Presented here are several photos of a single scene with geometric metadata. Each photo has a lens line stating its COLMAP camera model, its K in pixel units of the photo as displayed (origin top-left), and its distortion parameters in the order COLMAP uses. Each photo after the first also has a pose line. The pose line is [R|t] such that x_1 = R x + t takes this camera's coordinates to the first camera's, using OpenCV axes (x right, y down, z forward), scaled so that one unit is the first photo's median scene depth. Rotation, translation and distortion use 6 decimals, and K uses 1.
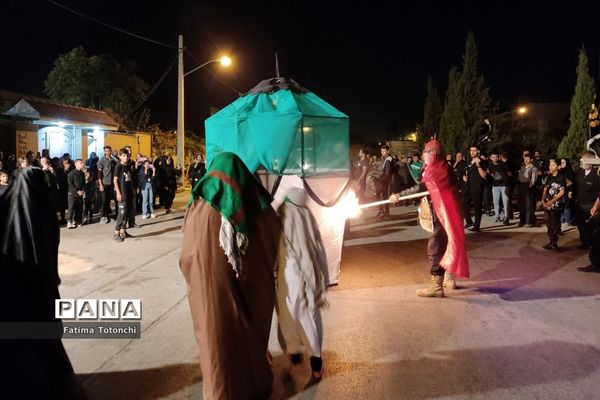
lens RADIAL K [[447.9, 0, 297.8], [0, 447.9, 182.3], [0, 0, 1]] dist [0.043498, -0.053978]
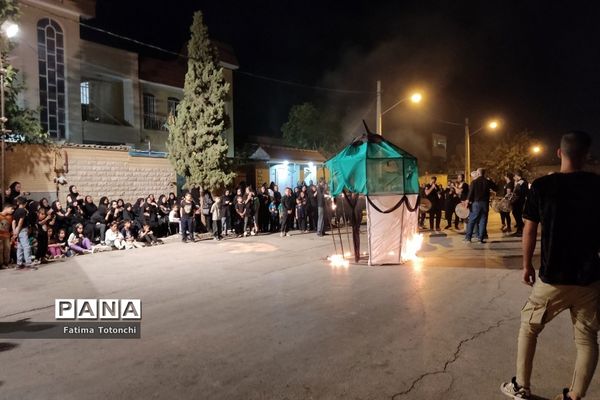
lens RADIAL K [[447.9, 0, 301.0], [0, 447.9, 201.6], [0, 0, 1]] dist [0.043498, -0.053978]
pose [[0.879819, -0.003919, -0.475293, 0.189894], [-0.004502, 0.999852, -0.016577, 0.014362], [0.475288, 0.016725, 0.879671, -0.199738]]
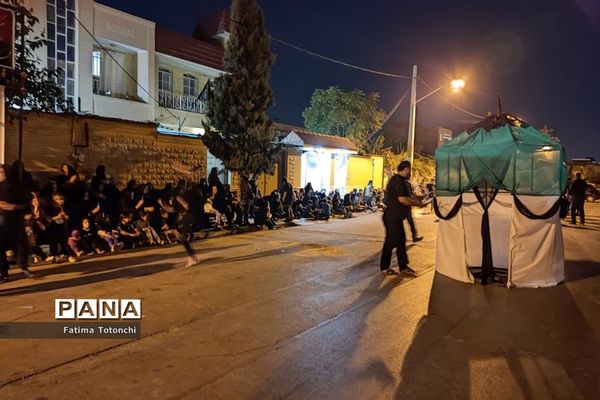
lens RADIAL K [[447.9, 0, 303.4], [0, 447.9, 202.4], [0, 0, 1]] dist [0.043498, -0.053978]
pose [[0.887299, 0.043481, -0.459140, 0.021959], [-0.044387, 0.998975, 0.008825, 0.009061], [0.459053, 0.012550, 0.888320, -0.134708]]
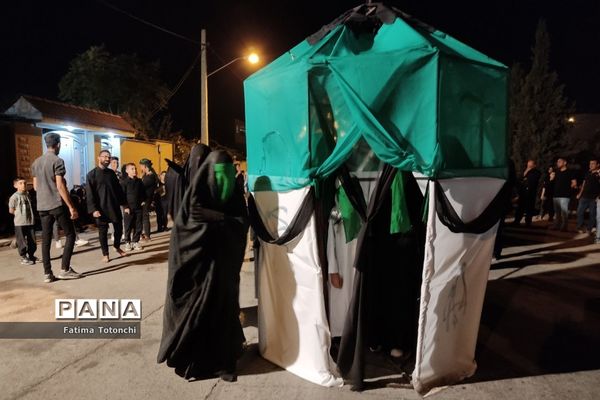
lens RADIAL K [[447.9, 0, 298.4], [0, 447.9, 234.5], [0, 0, 1]] dist [0.043498, -0.053978]
pose [[0.998608, 0.007750, -0.052175, -0.039249], [-0.003477, 0.996668, 0.081486, 0.004333], [0.052632, -0.081191, 0.995308, 0.154632]]
